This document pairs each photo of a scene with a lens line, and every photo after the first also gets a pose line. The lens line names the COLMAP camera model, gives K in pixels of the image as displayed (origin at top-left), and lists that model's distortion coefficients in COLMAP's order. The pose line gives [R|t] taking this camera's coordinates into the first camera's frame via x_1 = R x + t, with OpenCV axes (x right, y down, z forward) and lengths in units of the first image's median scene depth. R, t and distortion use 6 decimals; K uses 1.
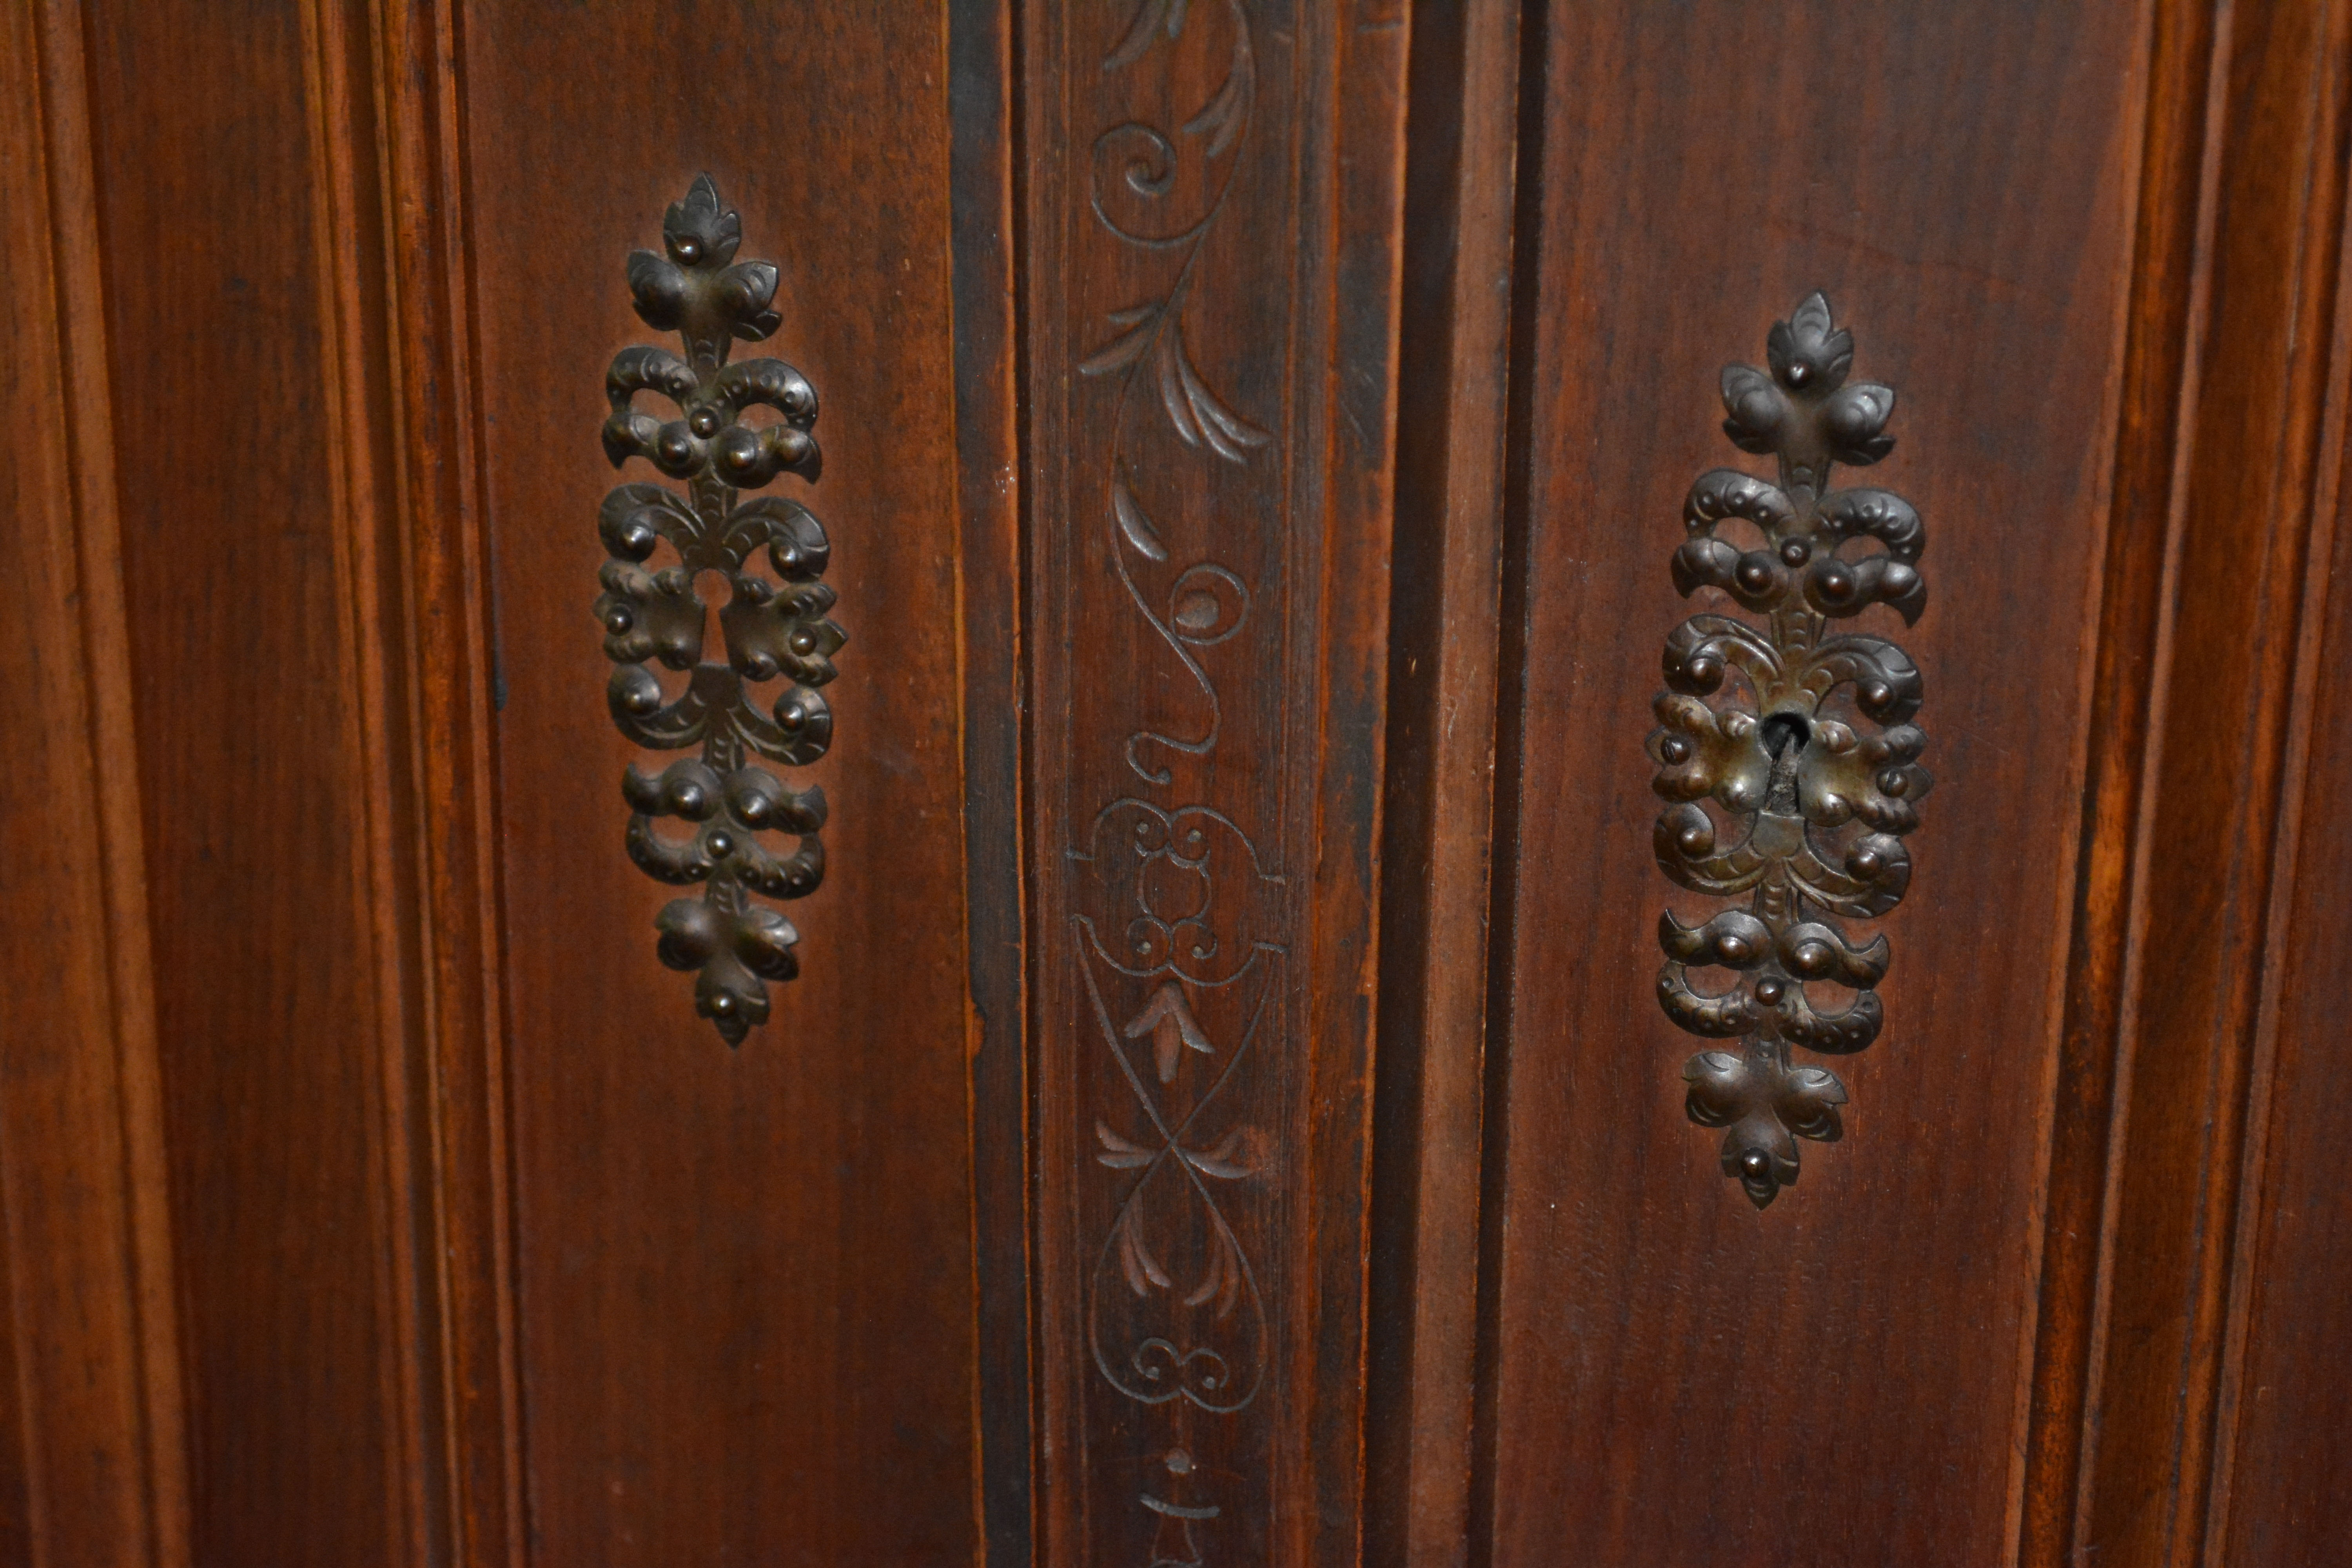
lens RADIAL K [[3936.1, 0, 1176.0], [0, 3936.1, 784.0], [0, 0, 1]] dist [-0.028390, 0.025731]
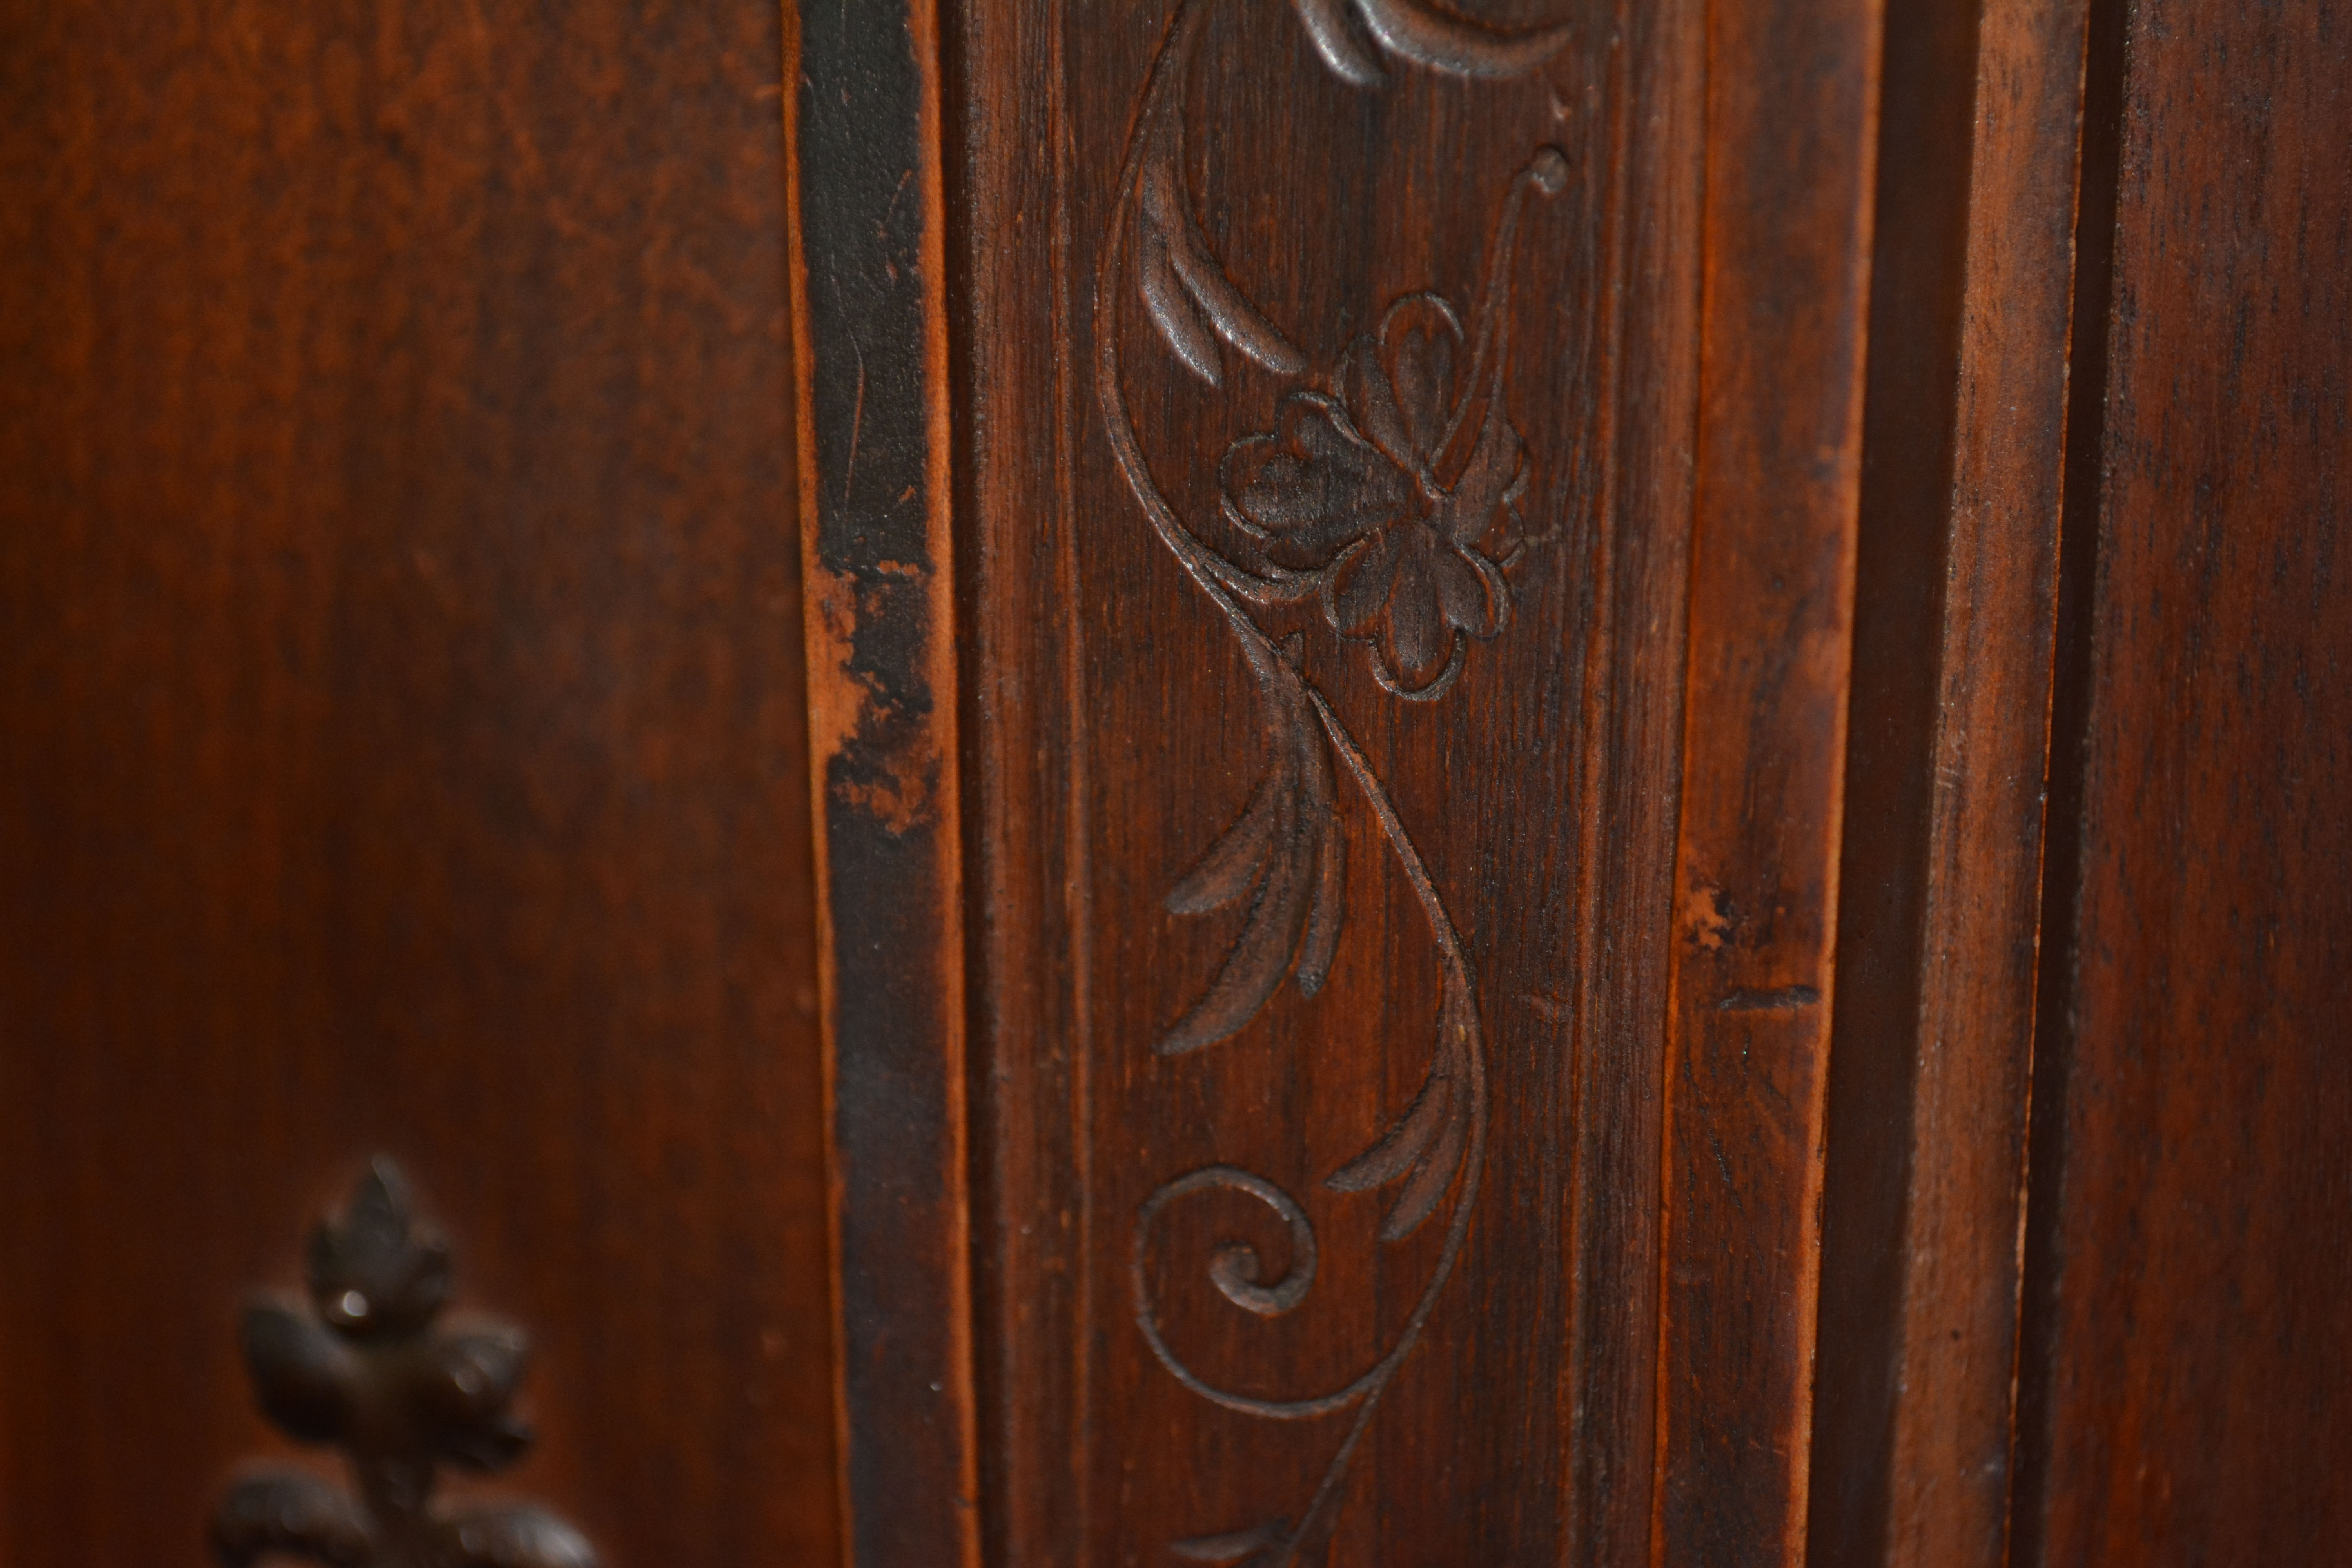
lens RADIAL K [[3680.8, 0, 1176.0], [0, 3680.8, 784.0], [0, 0, 1]] dist [0.013124, -0.049616]
pose [[0.999871, -0.013438, 0.008845, -0.019941], [0.013976, 0.997861, -0.063864, -0.185090], [-0.007967, 0.063979, 0.997919, 0.550689]]
